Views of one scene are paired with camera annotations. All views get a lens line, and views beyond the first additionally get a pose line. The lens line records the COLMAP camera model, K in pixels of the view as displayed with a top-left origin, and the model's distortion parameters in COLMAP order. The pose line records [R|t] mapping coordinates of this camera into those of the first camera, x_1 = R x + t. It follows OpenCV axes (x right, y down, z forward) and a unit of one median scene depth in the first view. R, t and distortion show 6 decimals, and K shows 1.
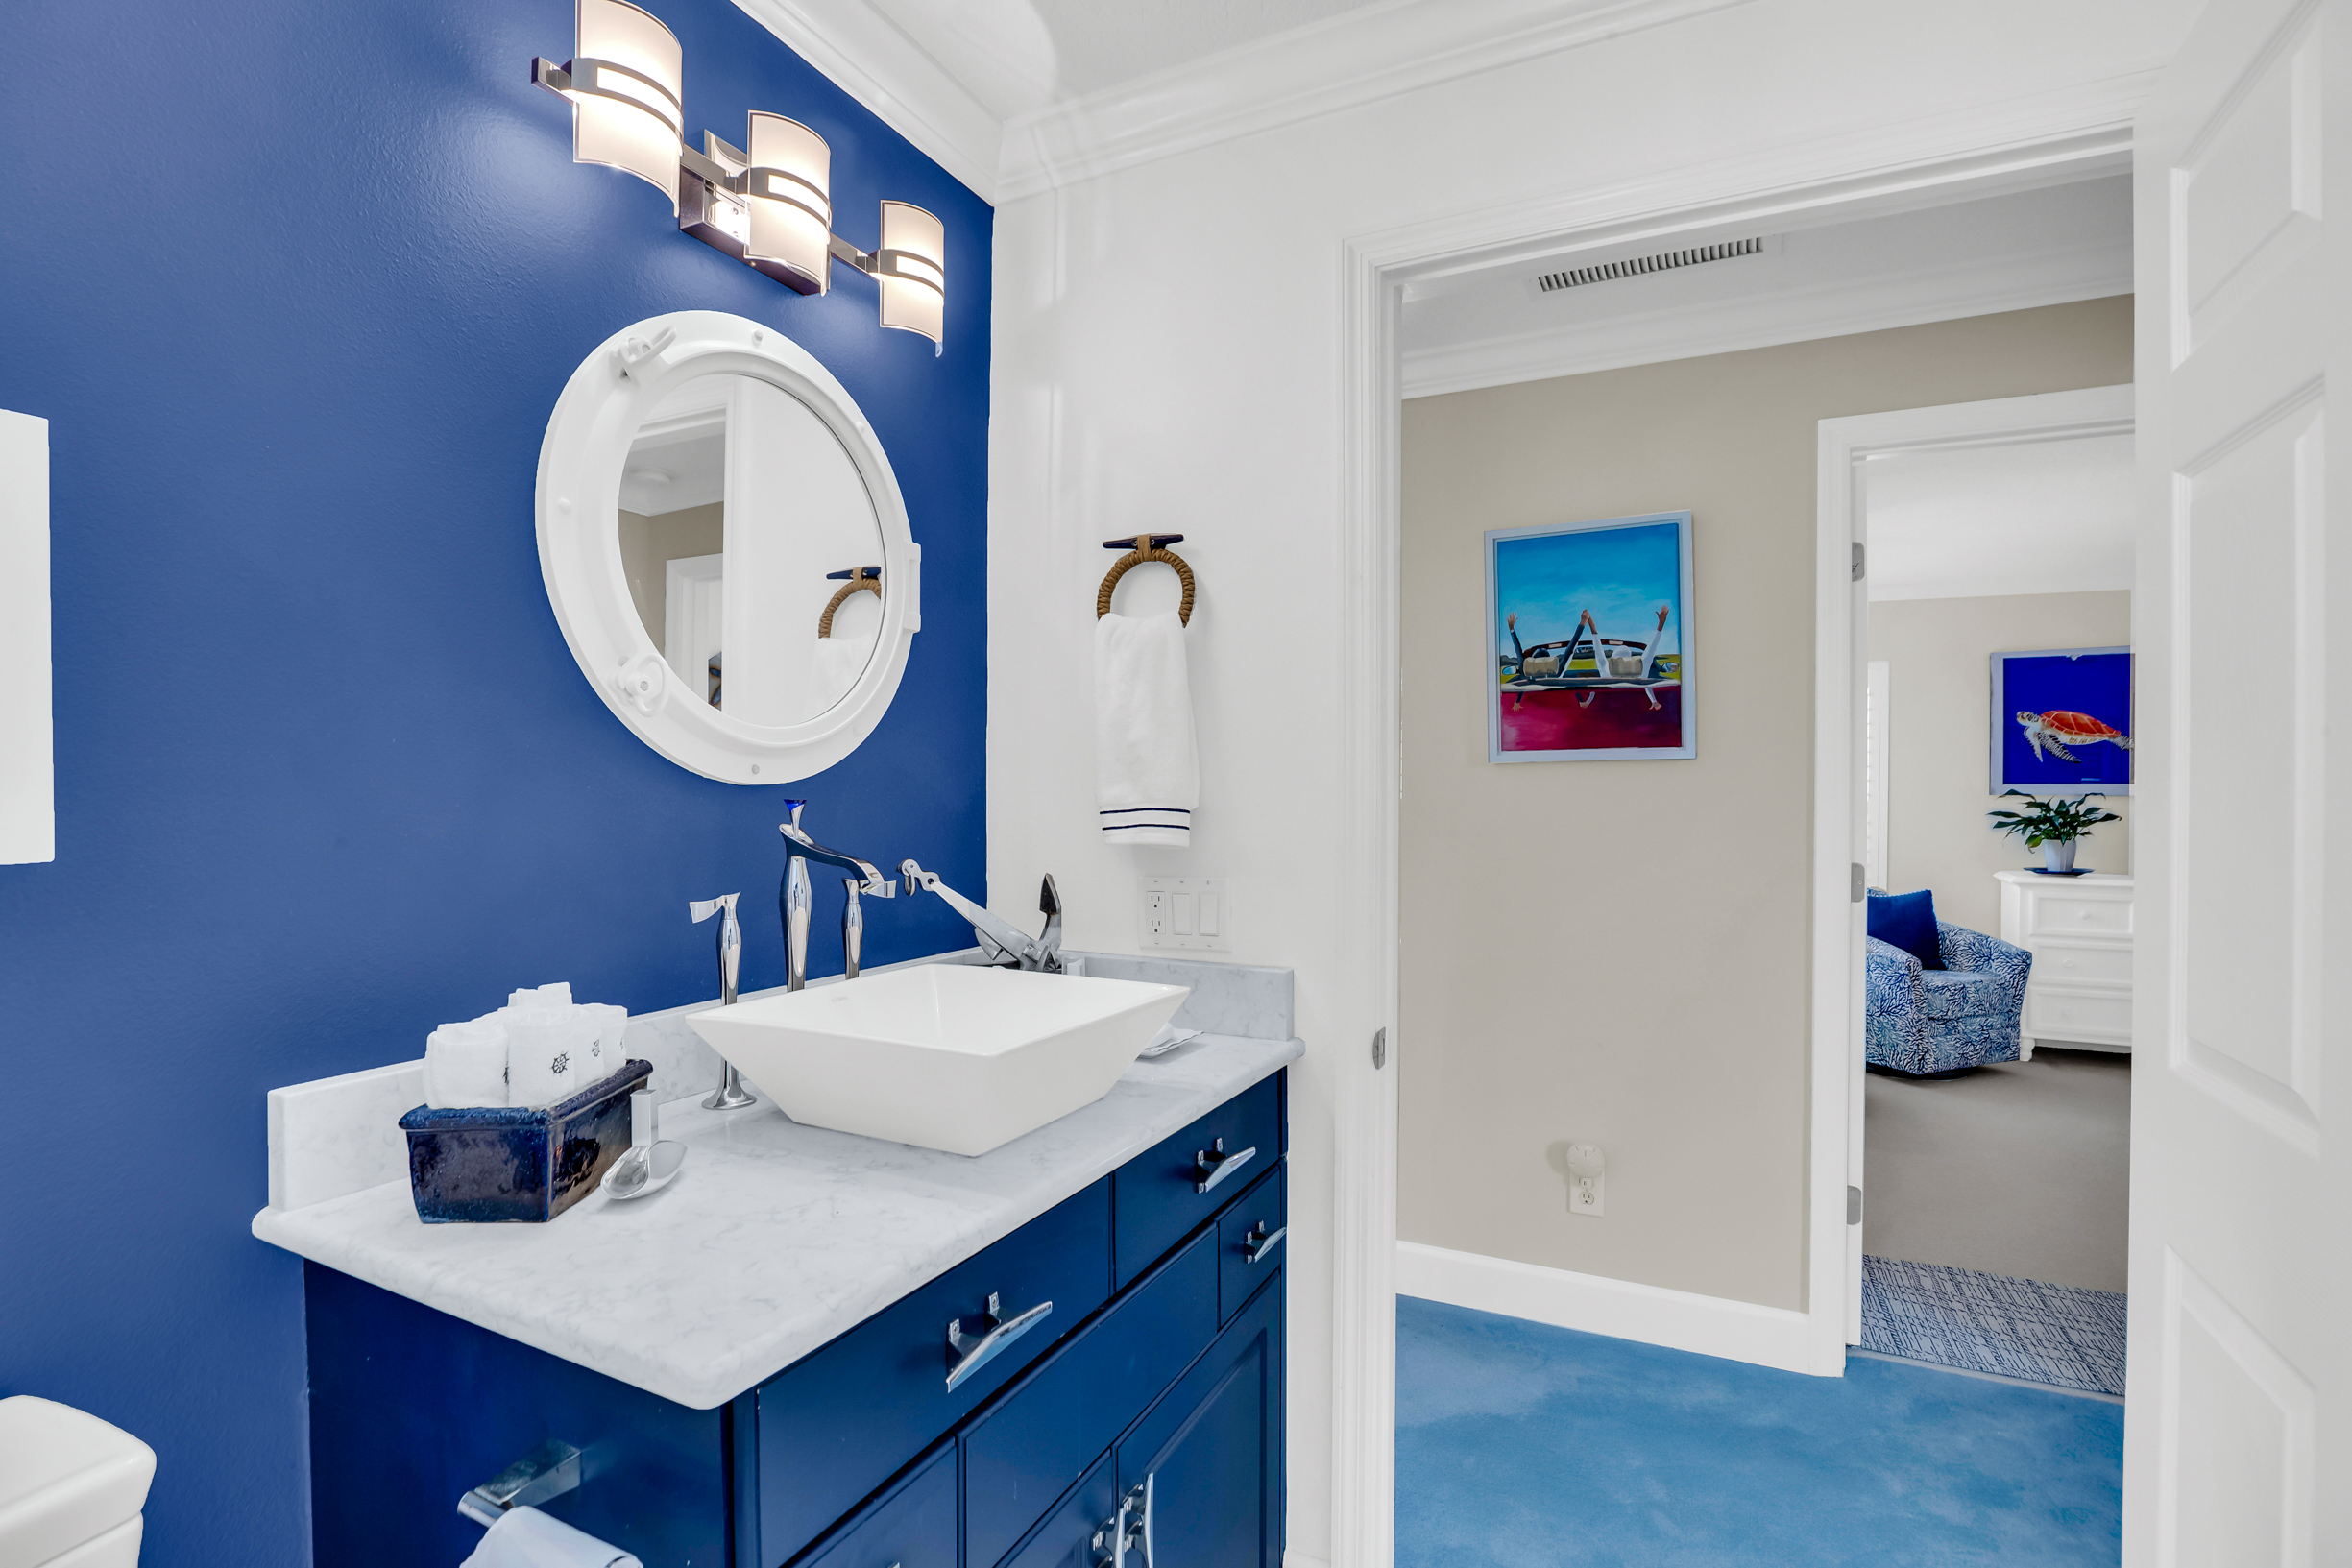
lens RADIAL K [[1103.2, 0, 1181.9], [0, 1103.2, 790.2], [0, 0, 1]] dist [-0.044106, 0.013210]
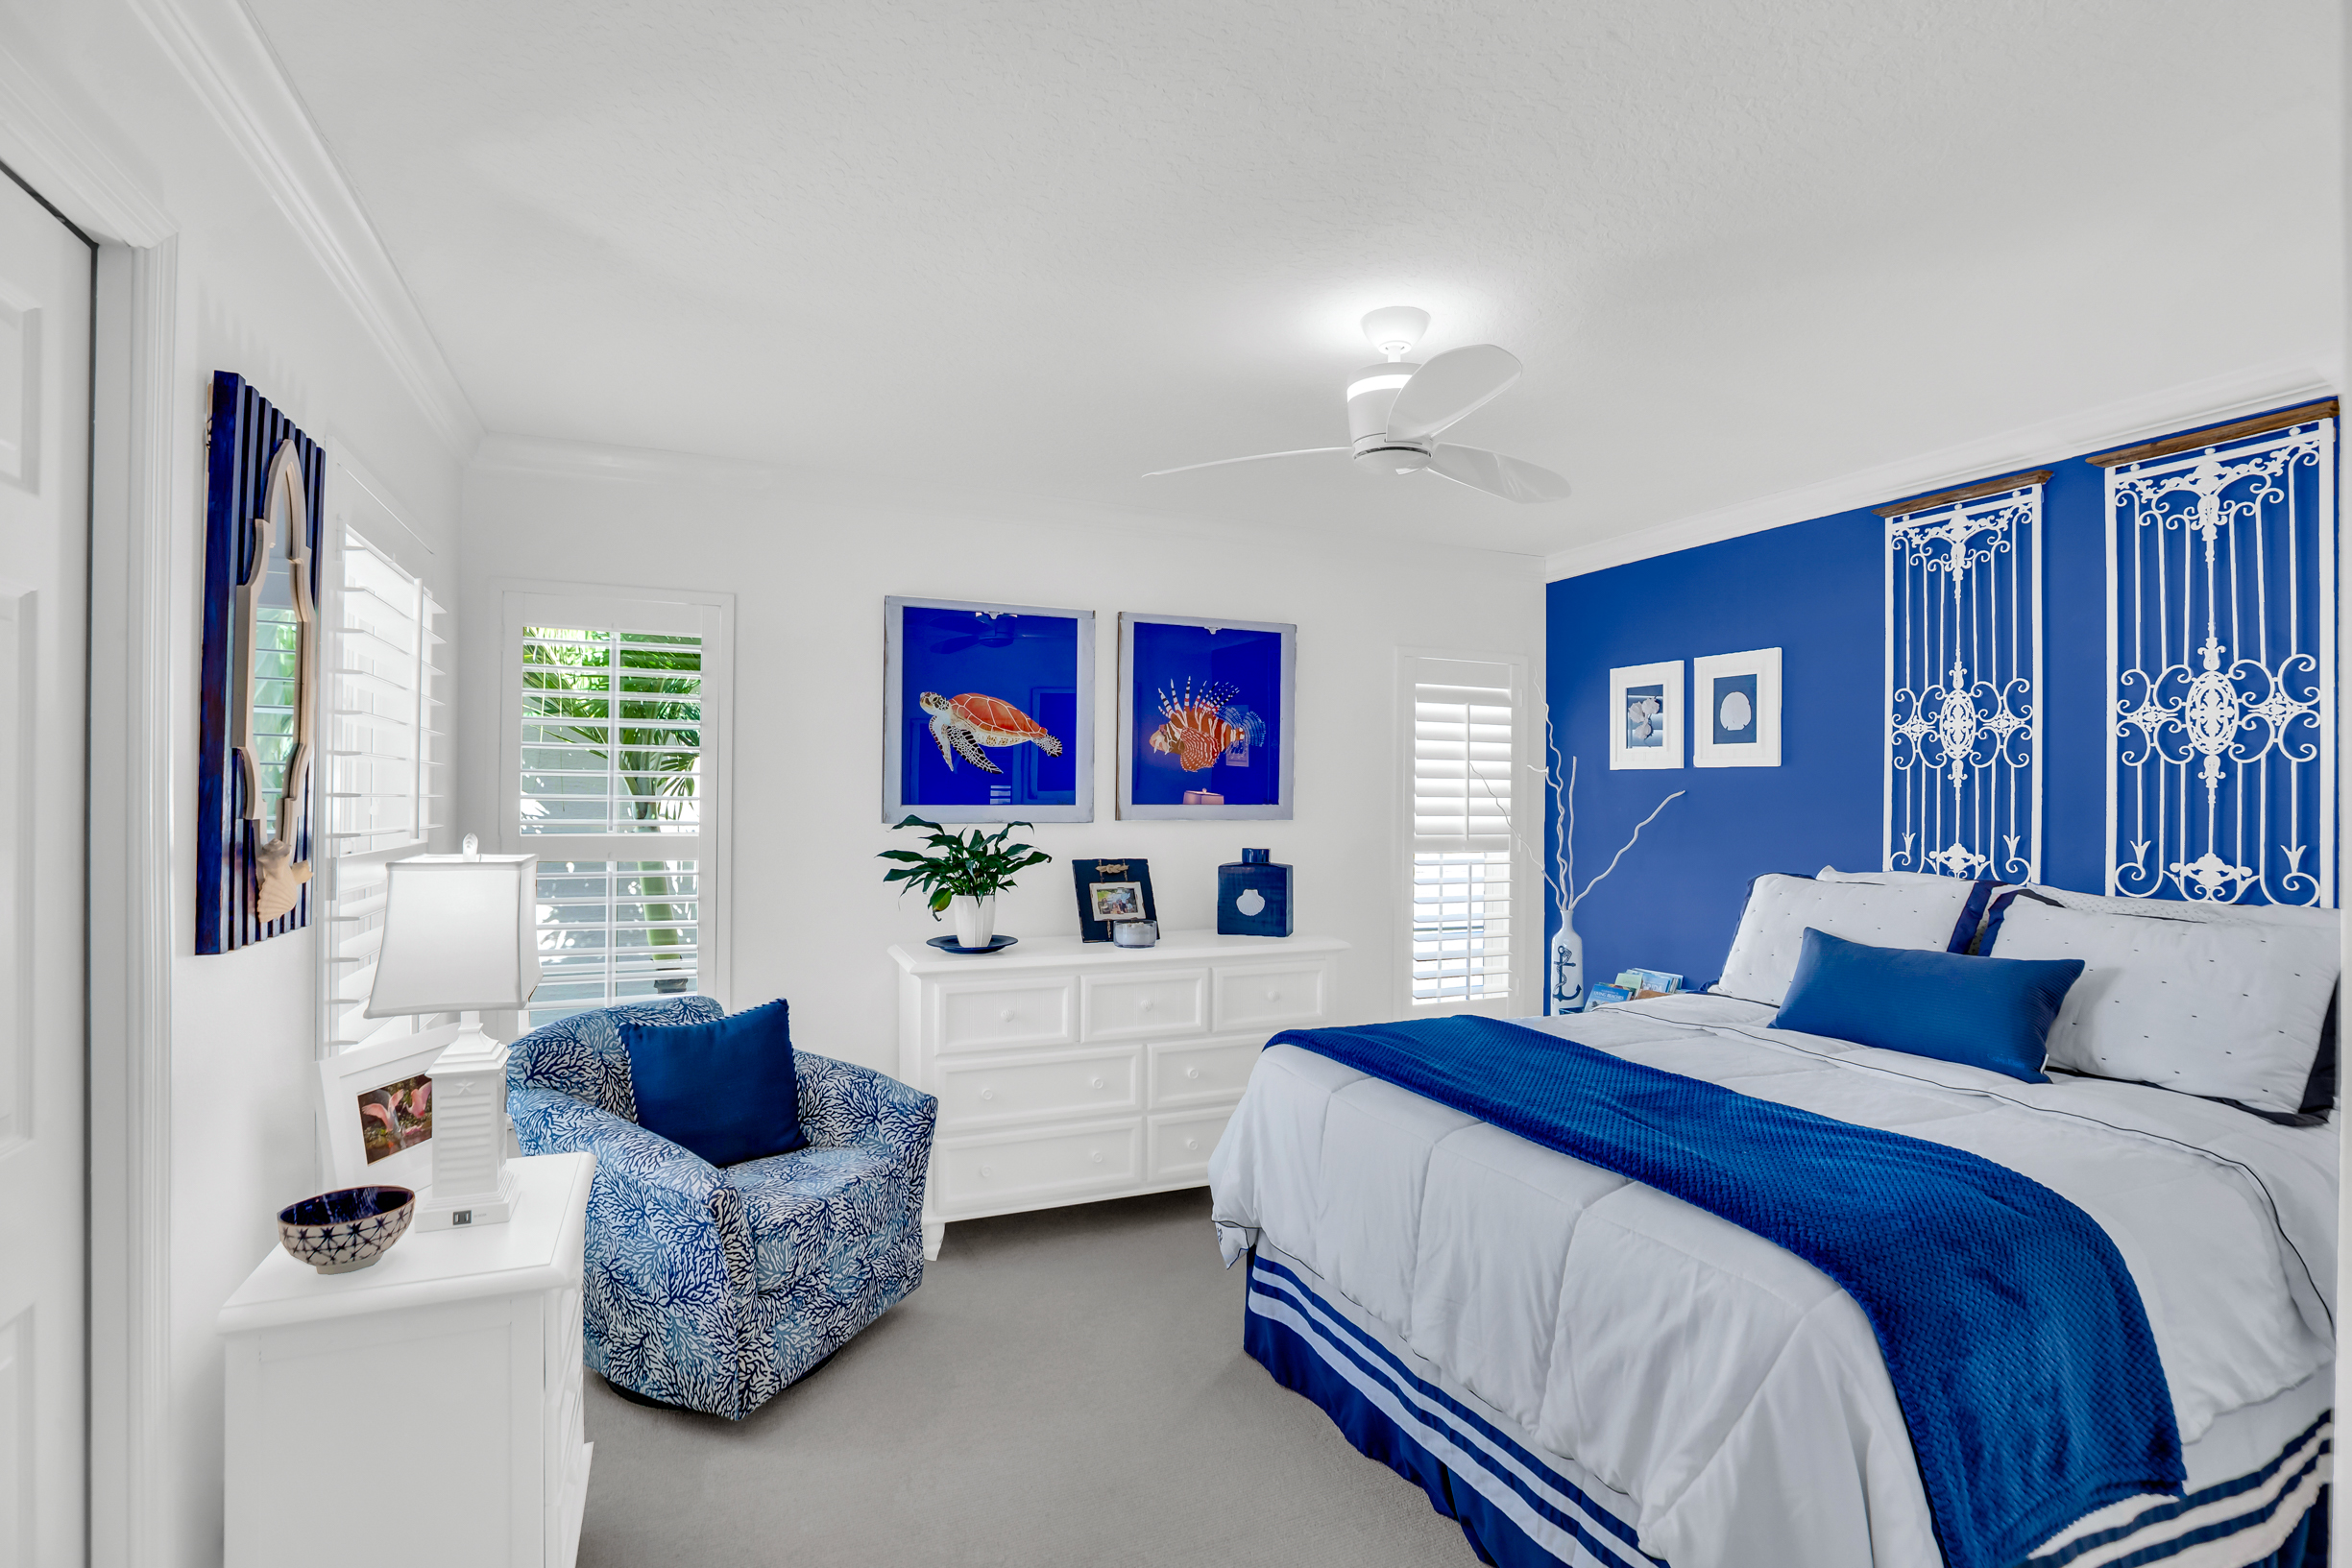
lens RADIAL K [[1103.2, 0, 1184.8], [0, 1103.2, 781.8], [0, 0, 1]] dist [-0.044106, 0.013210]
pose [[0.639426, 0.012155, 0.768756, 0.396953], [0.000165, 0.999873, -0.015947, -0.009878], [-0.768852, 0.010324, 0.639343, 0.492667]]
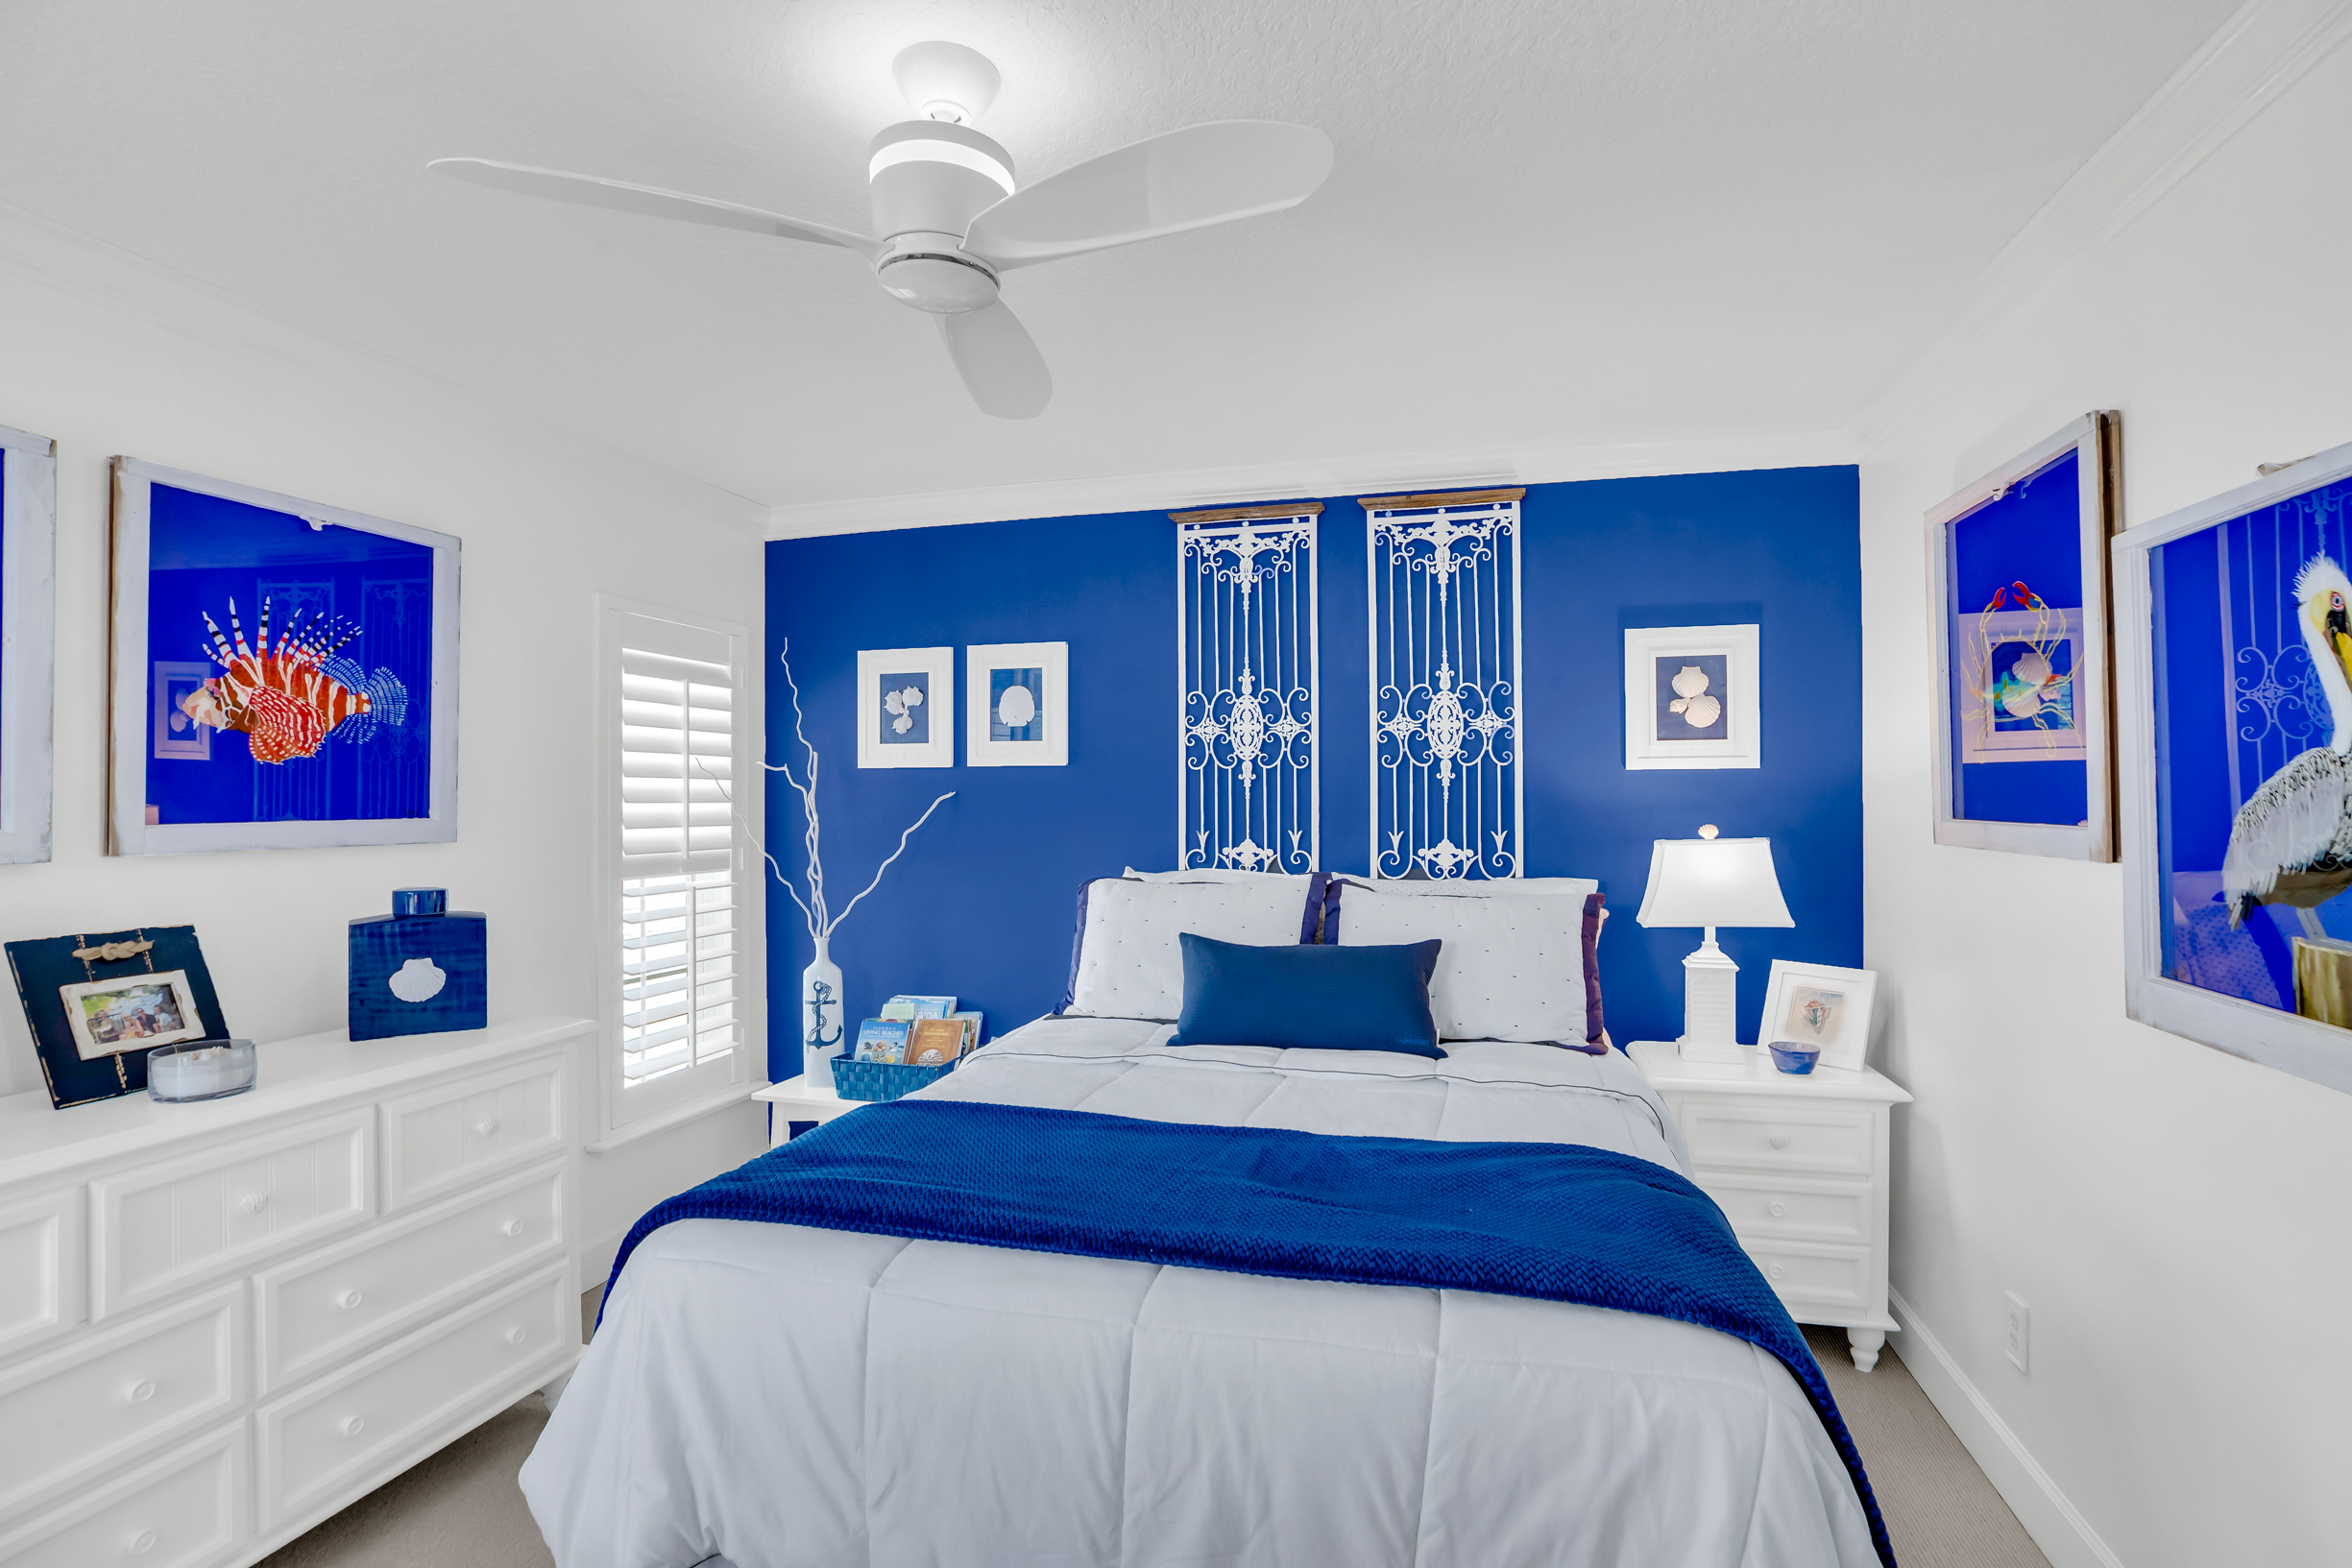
lens RADIAL K [[1103.2, 0, 1180.6], [0, 1103.2, 789.2], [0, 0, 1]] dist [-0.044106, 0.013210]
pose [[-0.196270, 0.008990, 0.980509, 0.492200], [0.014328, 0.999878, -0.006300, -0.011221], [-0.980445, 0.012812, -0.196375, 0.694816]]
